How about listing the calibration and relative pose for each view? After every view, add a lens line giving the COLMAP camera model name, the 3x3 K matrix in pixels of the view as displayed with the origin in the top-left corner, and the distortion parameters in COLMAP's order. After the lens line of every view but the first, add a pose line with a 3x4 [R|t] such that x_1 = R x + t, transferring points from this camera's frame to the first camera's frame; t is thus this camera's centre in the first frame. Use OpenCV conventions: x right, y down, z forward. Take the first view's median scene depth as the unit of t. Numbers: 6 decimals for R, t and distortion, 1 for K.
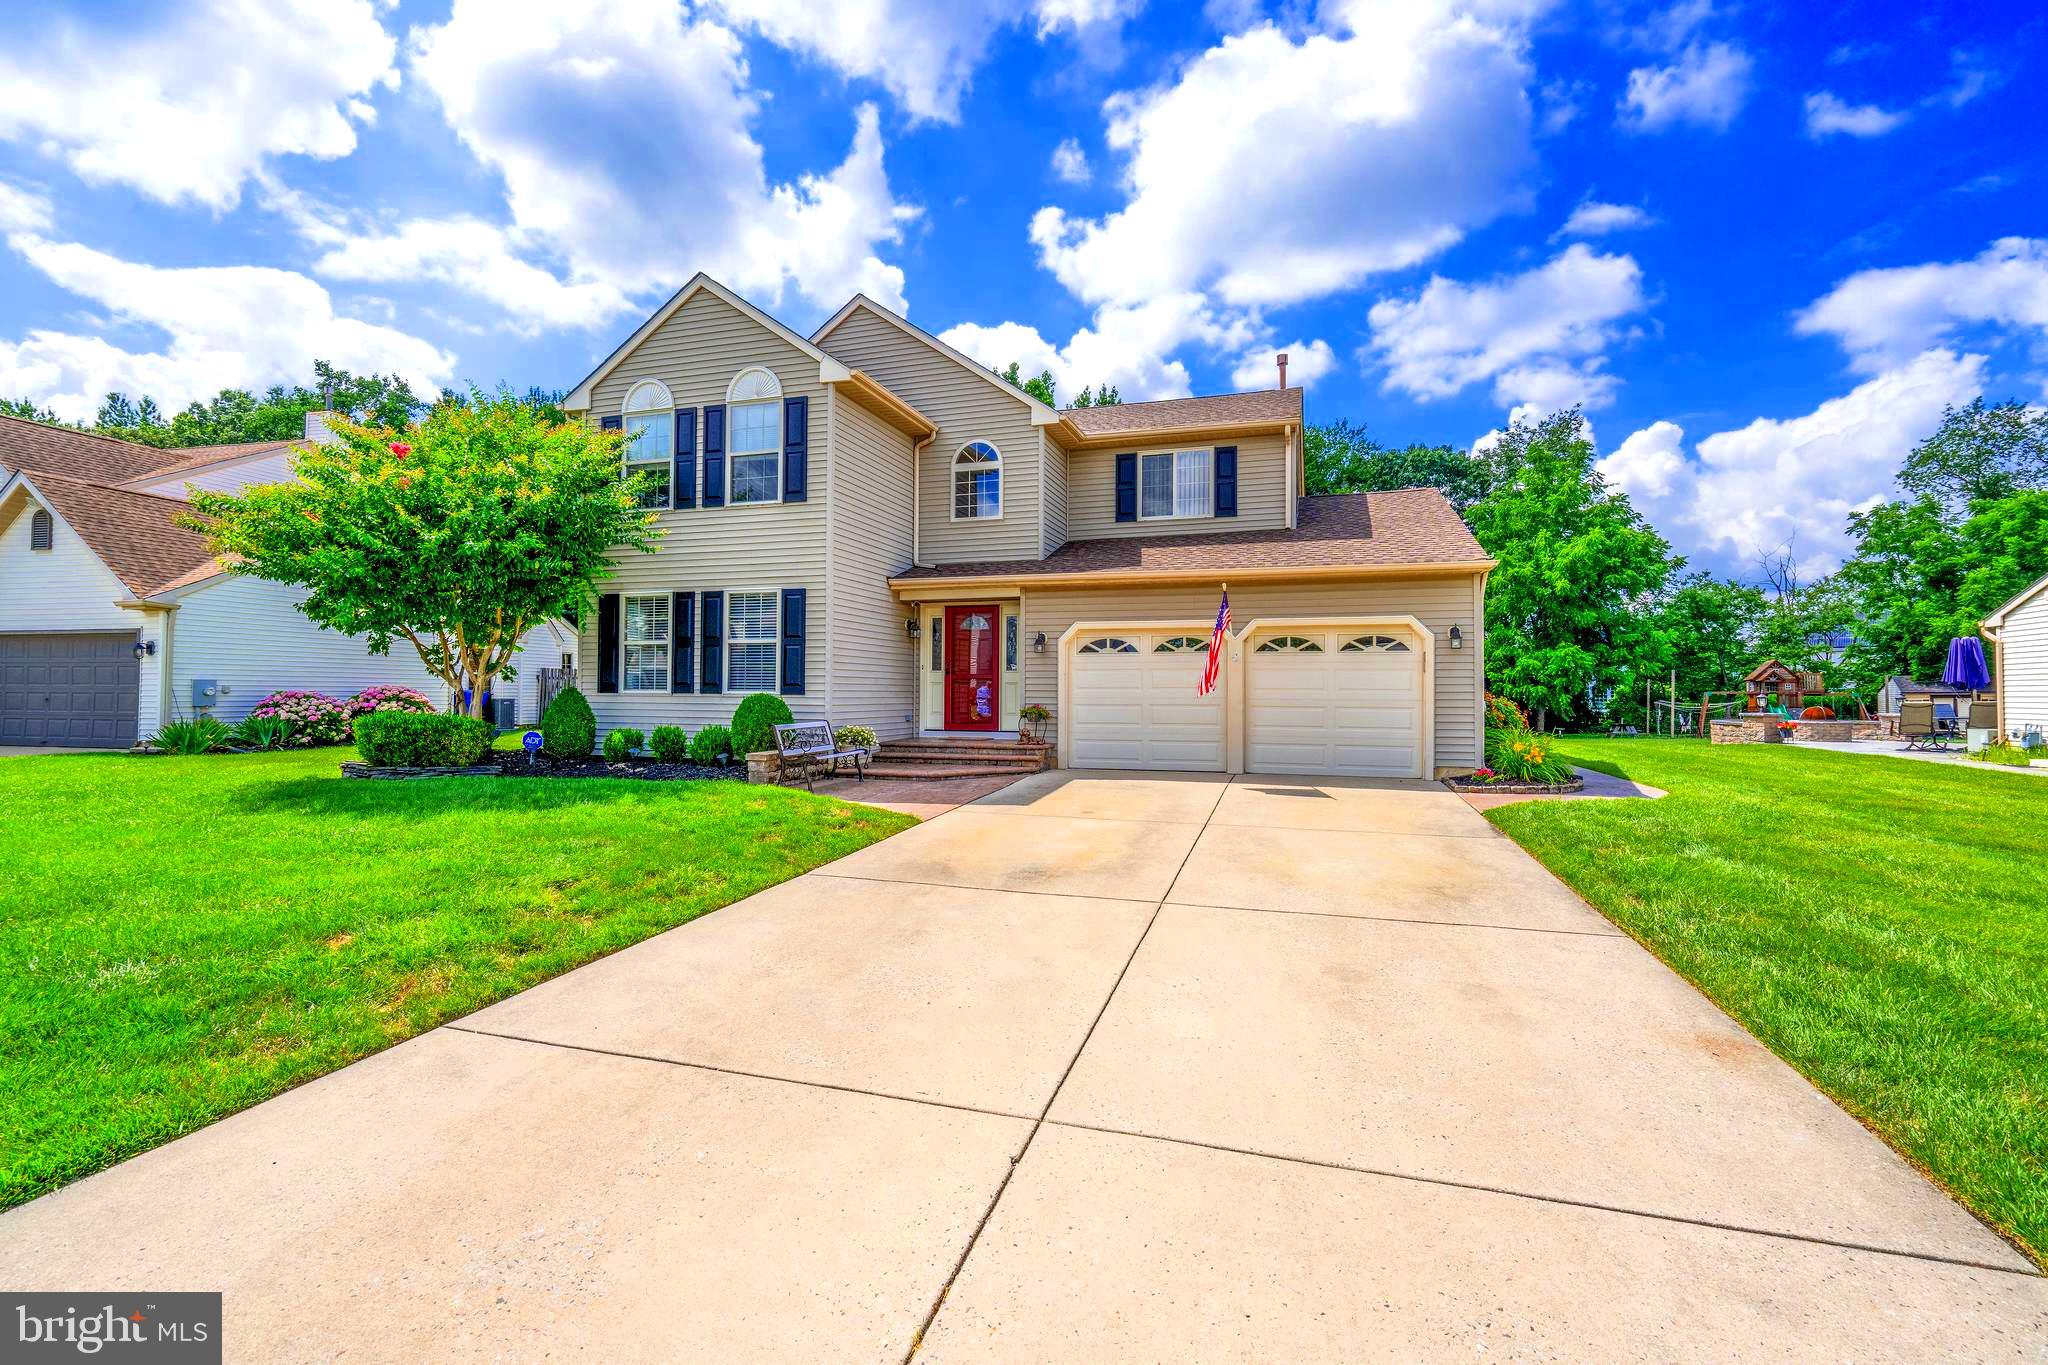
lens RADIAL K [[941.1, 0, 1026.6], [0, 941.1, 683.4], [0, 0, 1]] dist [-0.010201, 0.005043]
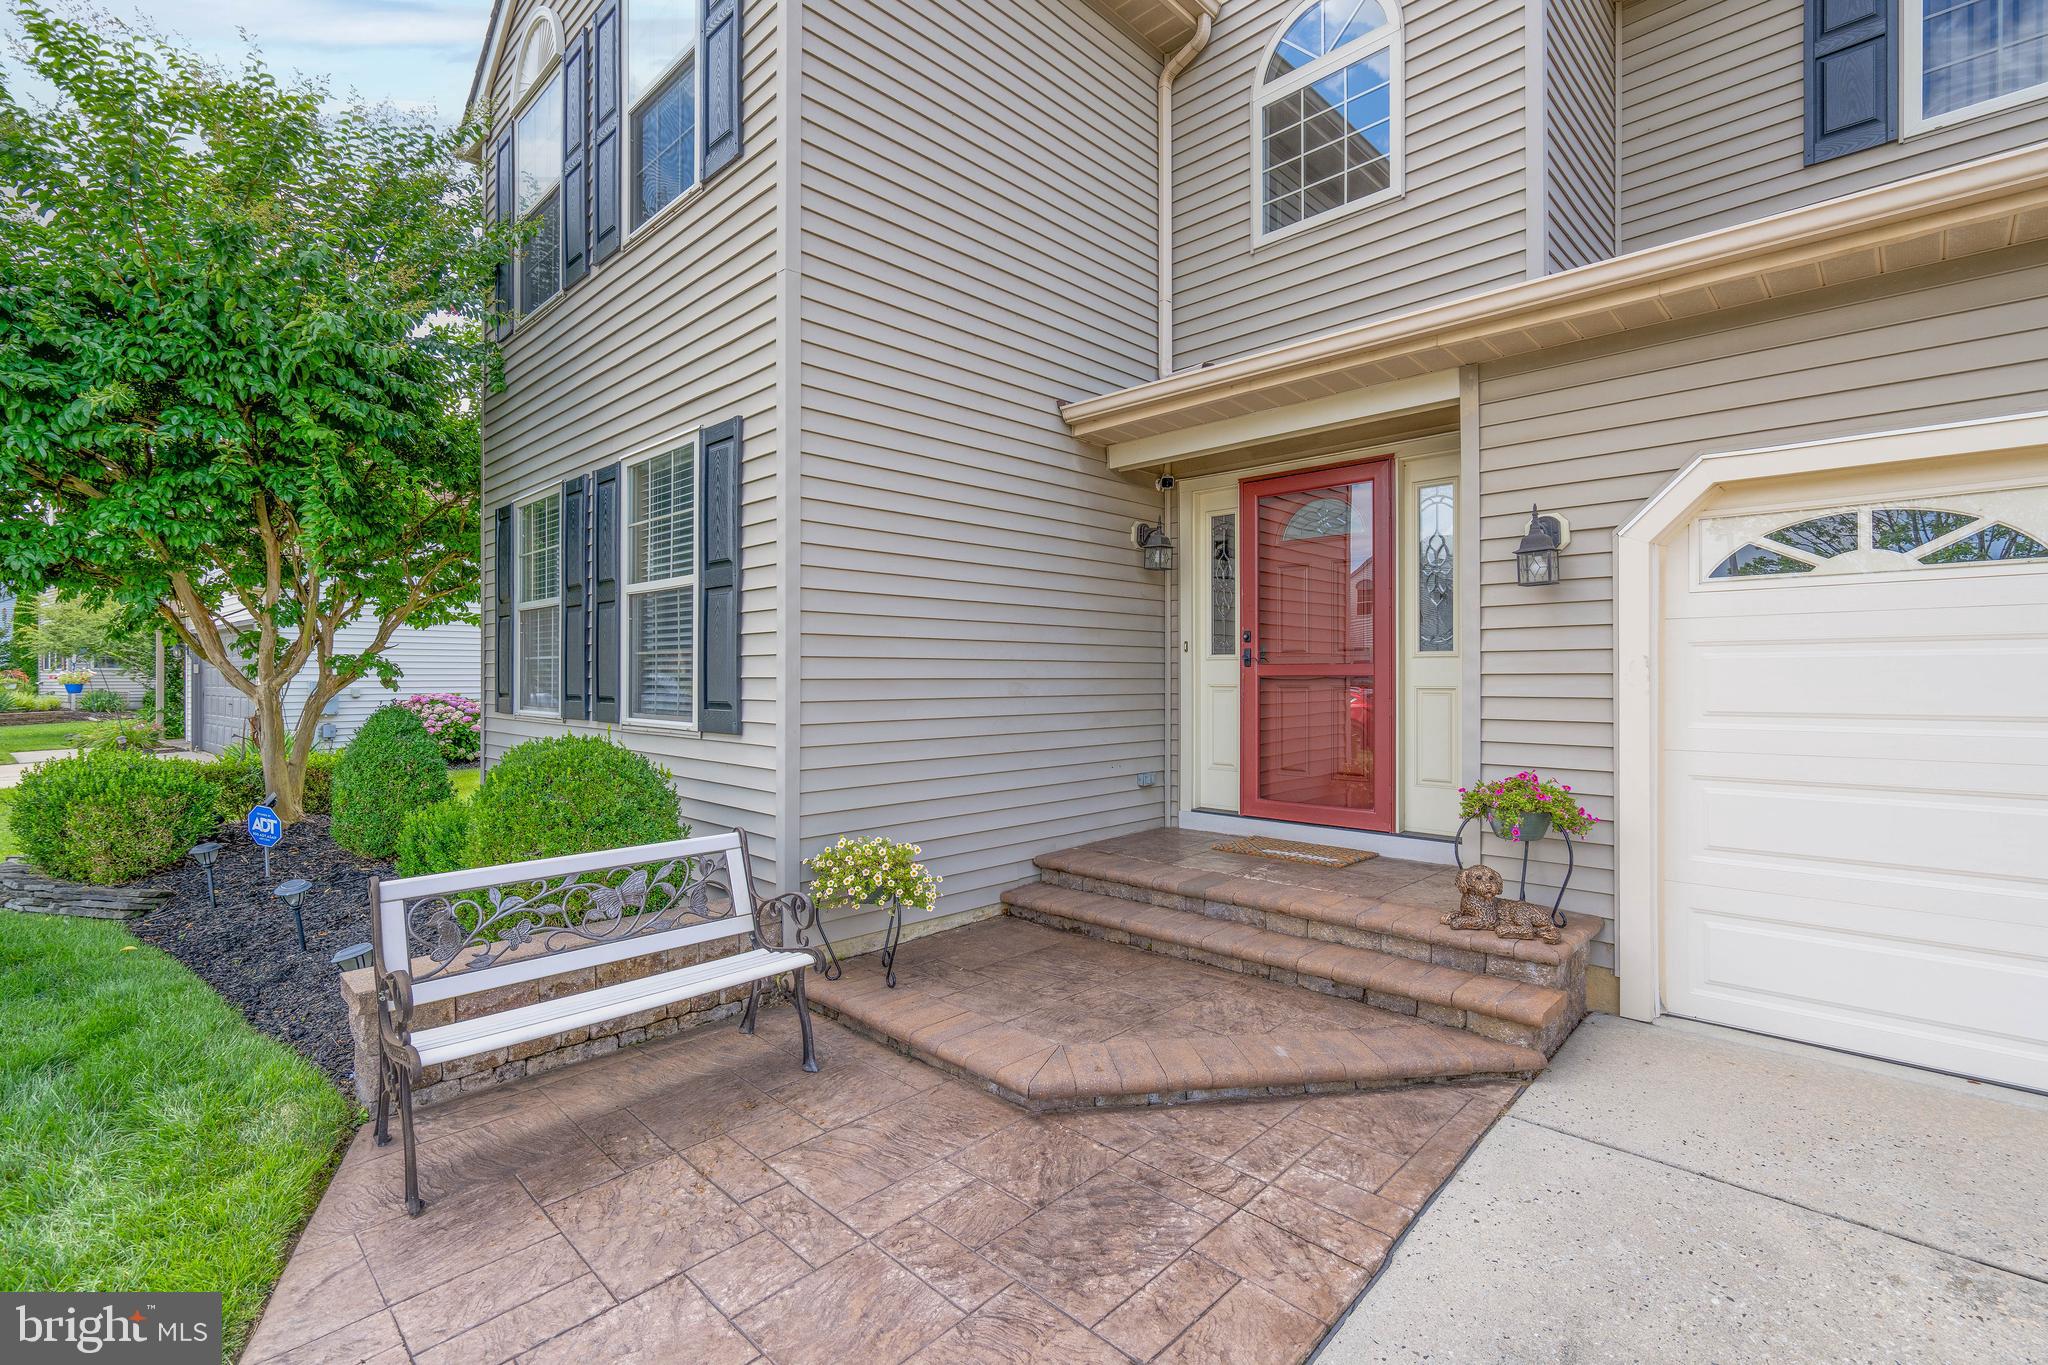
lens RADIAL K [[941.1, 0, 1022.2], [0, 941.1, 679.0], [0, 0, 1]] dist [-0.010201, 0.005043]
pose [[0.896706, -0.004818, -0.442601, 0.000005], [0.010715, 0.999884, 0.010824, -0.008970], [0.442497, -0.014448, 0.896654, 0.632671]]
